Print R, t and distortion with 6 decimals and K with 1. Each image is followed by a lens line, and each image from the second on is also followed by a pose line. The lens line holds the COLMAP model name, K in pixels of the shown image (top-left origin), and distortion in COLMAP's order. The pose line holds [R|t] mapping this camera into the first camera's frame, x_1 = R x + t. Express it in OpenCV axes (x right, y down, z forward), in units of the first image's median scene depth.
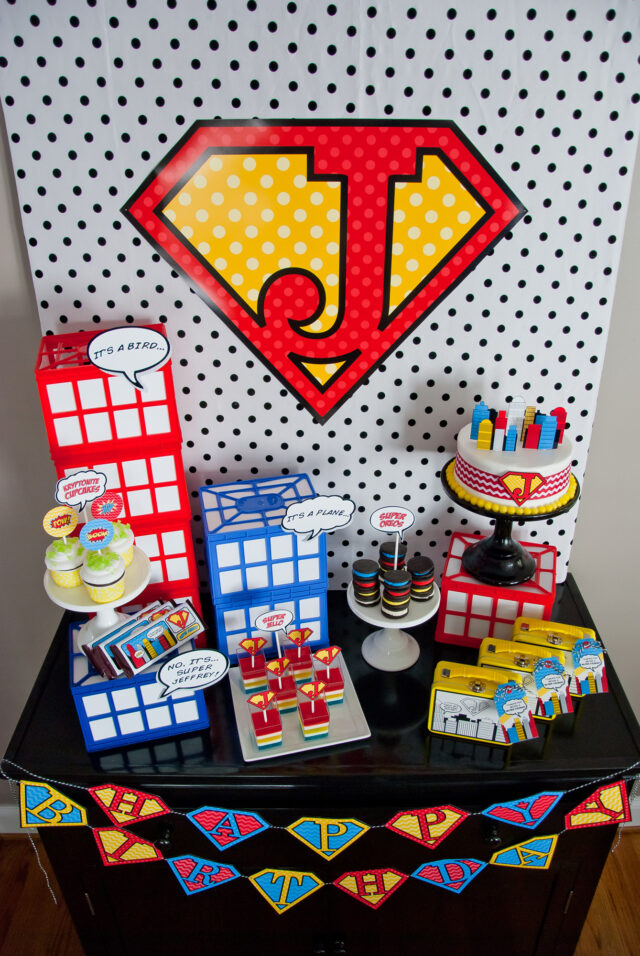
lens RADIAL K [[752.3, 0, 321.1], [0, 752.3, 482.8], [0, 0, 1]] dist [-0.160198, 0.116057]
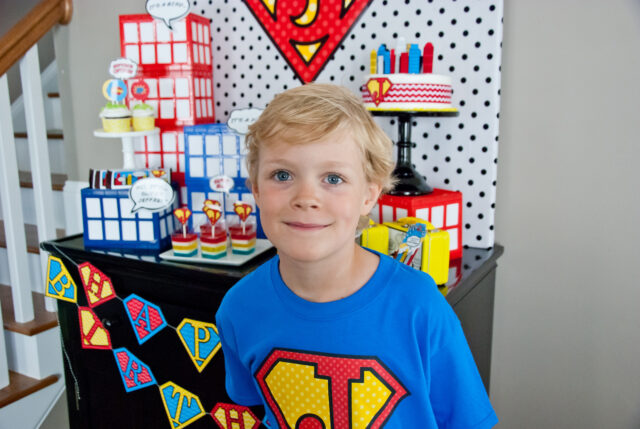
lens RADIAL K [[603.3, 0, 320.0], [0, 603.3, 214.5], [0, 0, 1]] dist [-0.023028, -0.000603]
pose [[0.862812, 0.099175, -0.495701, 0.703808], [-0.258493, 0.929234, -0.264019, 0.503998], [0.434438, 0.355934, 0.827390, 0.132981]]
